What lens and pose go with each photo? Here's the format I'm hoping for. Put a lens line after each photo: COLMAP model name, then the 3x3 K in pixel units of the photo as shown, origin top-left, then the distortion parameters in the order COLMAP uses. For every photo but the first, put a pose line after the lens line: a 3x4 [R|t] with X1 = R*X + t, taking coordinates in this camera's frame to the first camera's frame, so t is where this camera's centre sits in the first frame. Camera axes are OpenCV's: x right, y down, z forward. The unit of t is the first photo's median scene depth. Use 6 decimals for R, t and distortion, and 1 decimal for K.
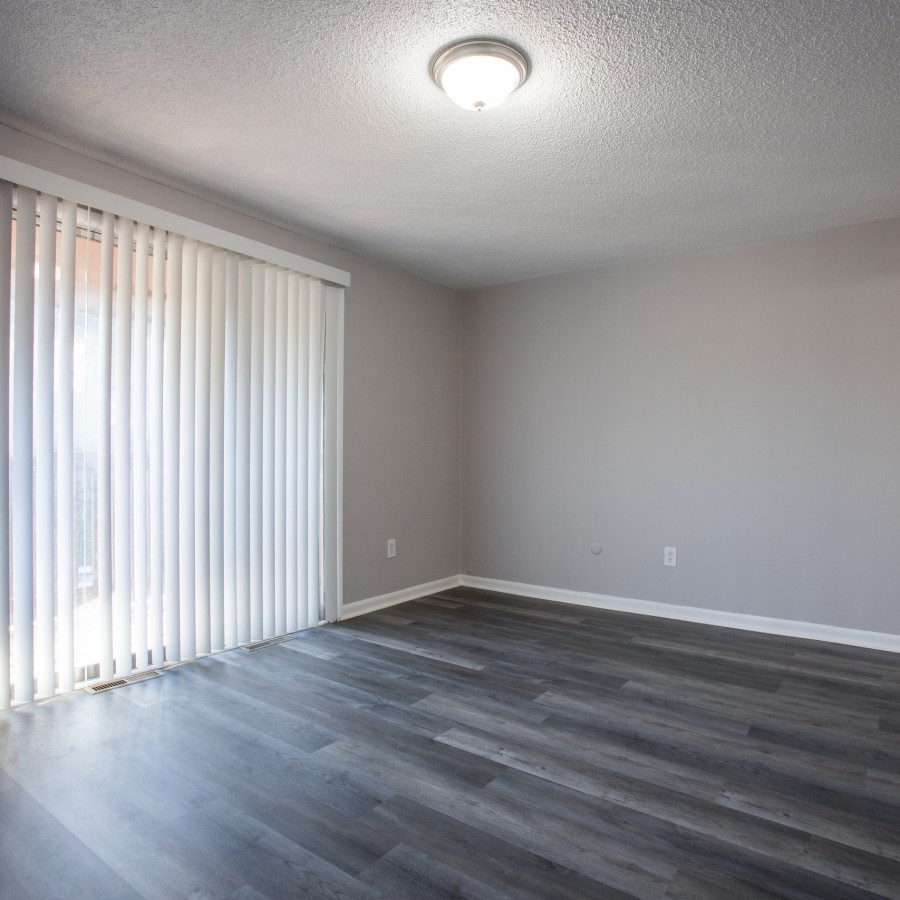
lens RADIAL K [[616.1, 0, 450.0], [0, 616.1, 450.0], [0, 0, 1]] dist [-0.046674, 0.002092]
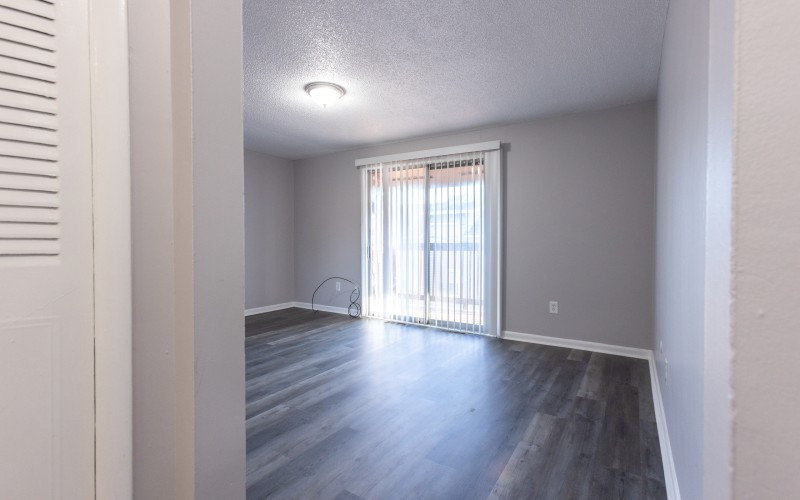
lens RADIAL K [[367.9, 0, 400.0], [0, 367.9, 250.0], [0, 0, 1]] dist [-0.003171, 0.000810]
pose [[0.060709, 0.017136, -0.998008, 1.607803], [0.005556, 0.999831, 0.017506, 0.008403], [0.998140, -0.006608, 0.060604, 1.215961]]
